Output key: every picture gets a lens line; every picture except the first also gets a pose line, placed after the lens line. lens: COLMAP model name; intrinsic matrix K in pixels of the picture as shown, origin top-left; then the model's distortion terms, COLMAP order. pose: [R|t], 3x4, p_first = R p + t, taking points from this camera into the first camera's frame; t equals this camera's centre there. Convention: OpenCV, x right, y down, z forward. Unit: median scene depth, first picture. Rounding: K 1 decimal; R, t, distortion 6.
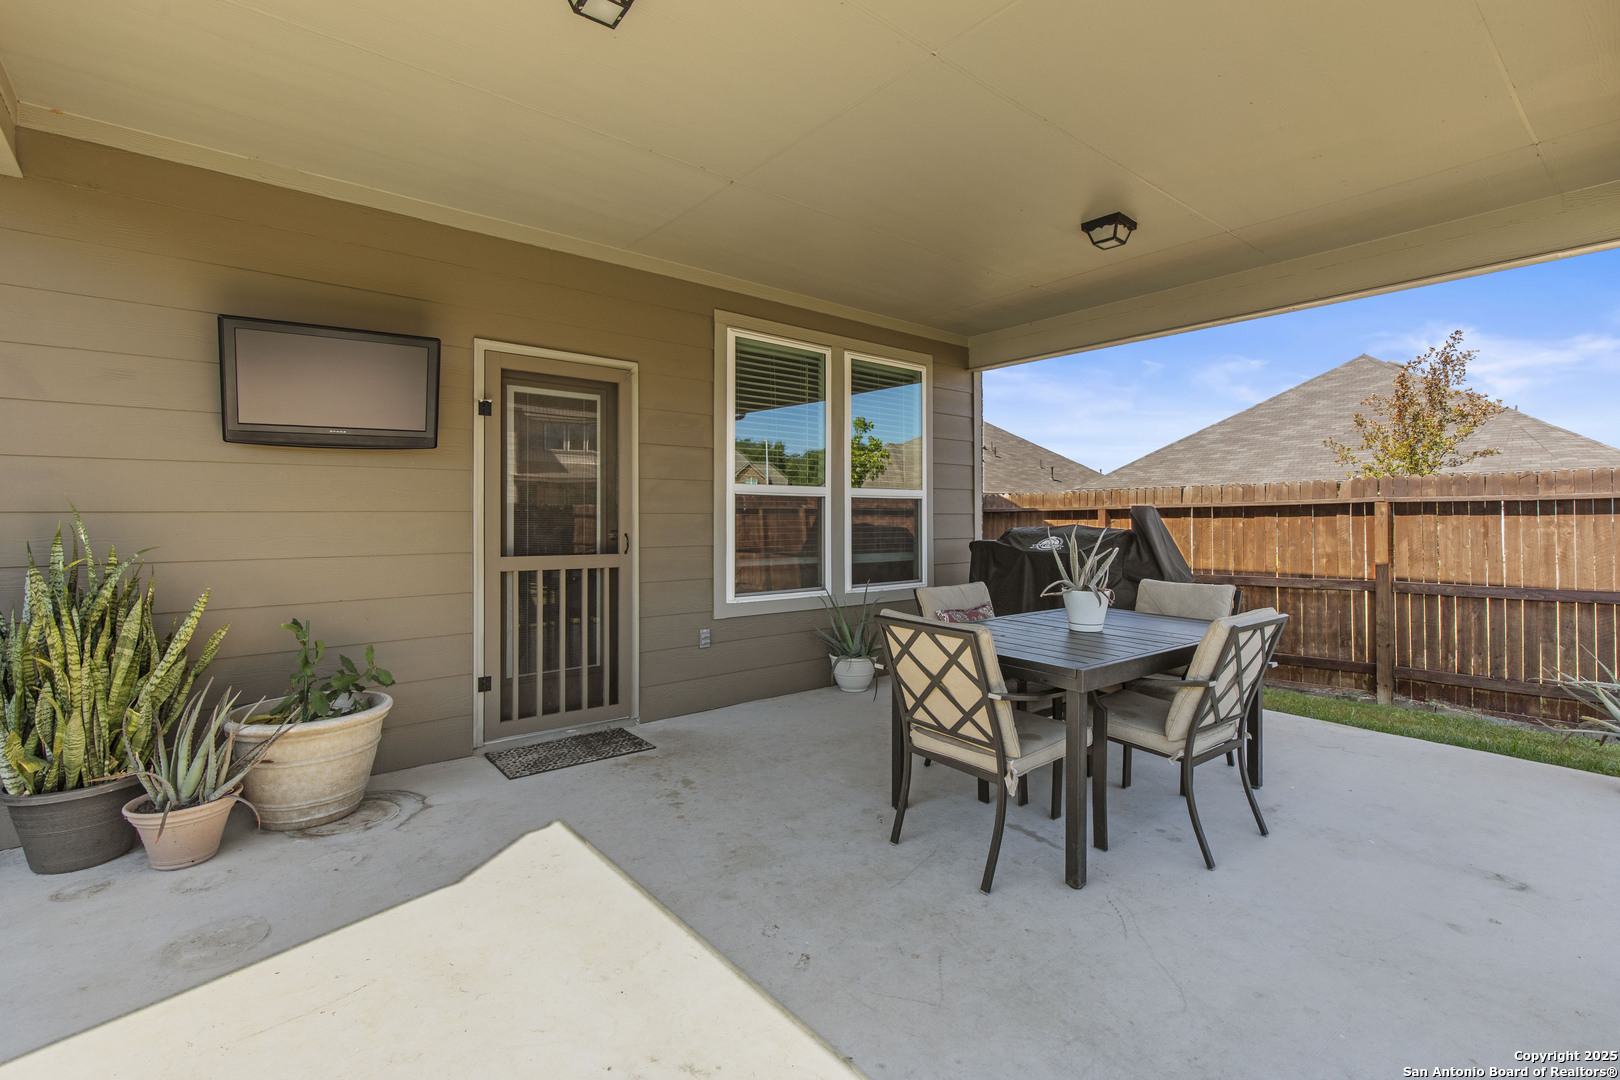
lens RADIAL K [[738.6, 0, 816.7], [0, 738.6, 516.4], [0, 0, 1]] dist [0.013009, -0.002196]
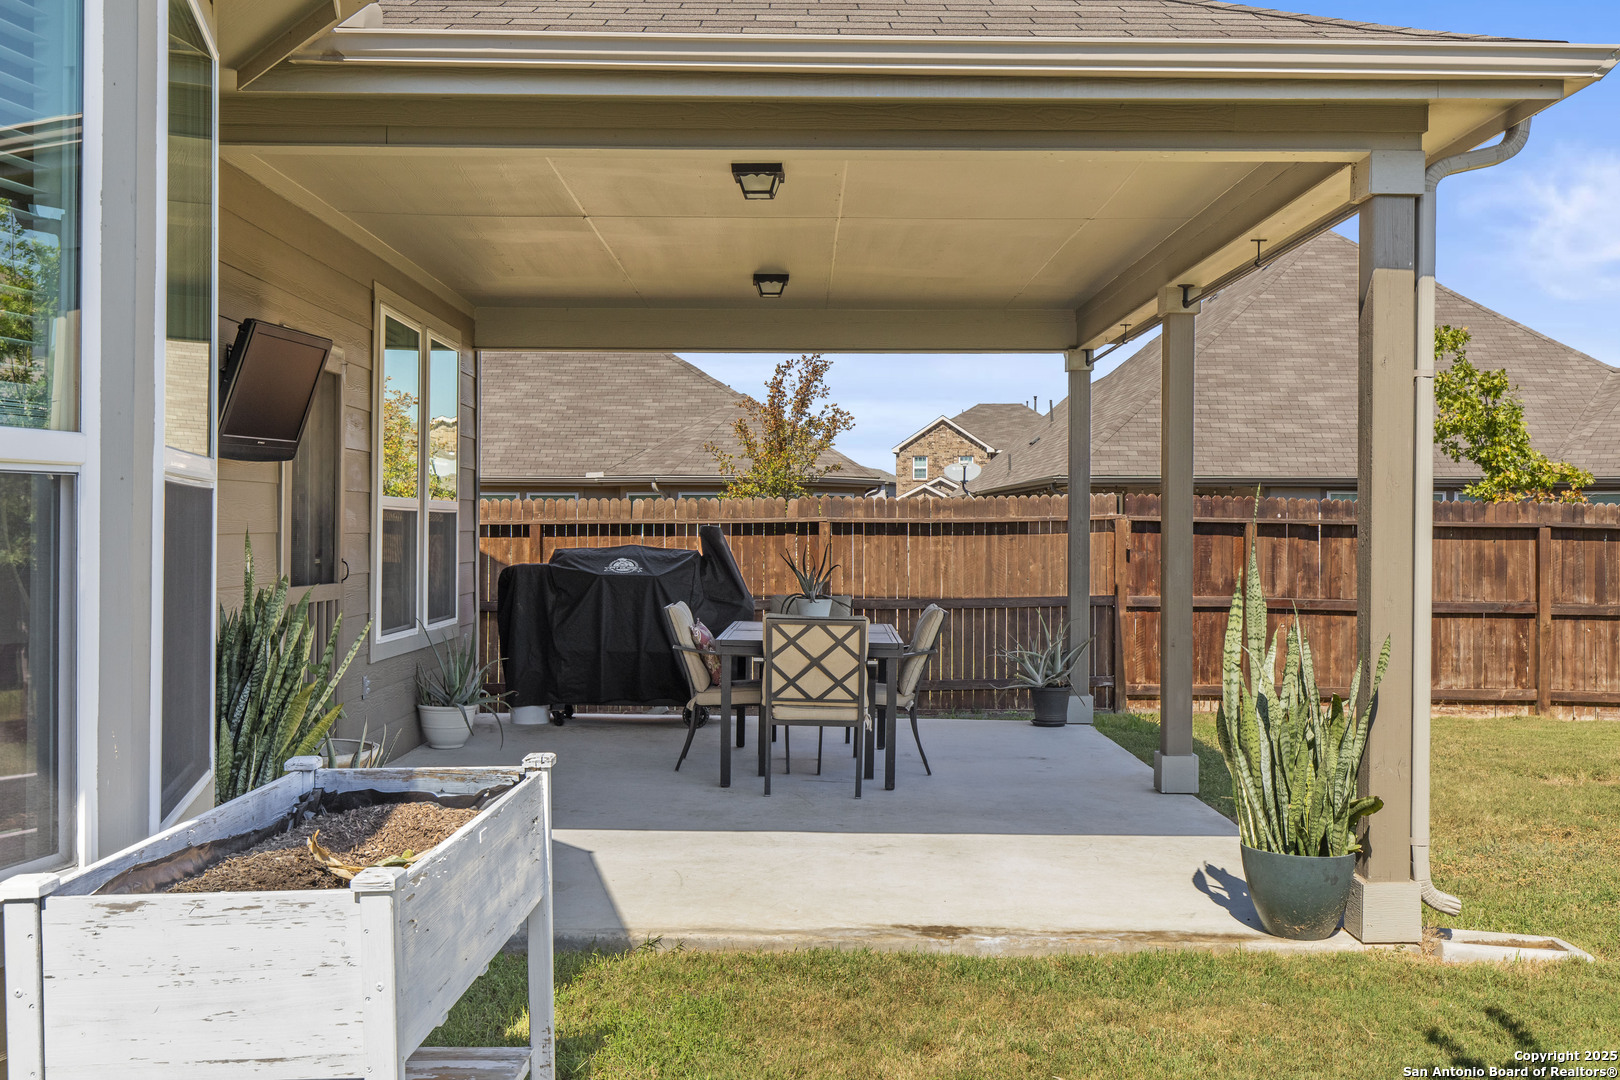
lens RADIAL K [[1617.4, 0, 808.3], [0, 1617.4, 537.7], [0, 0, 1]] dist [-0.000454, 0.000000]
pose [[0.632736, 0.000995, 0.774367, -1.162279], [-0.010142, 0.999924, 0.007003, -0.015102], [-0.774301, -0.012284, 0.632698, -0.473209]]
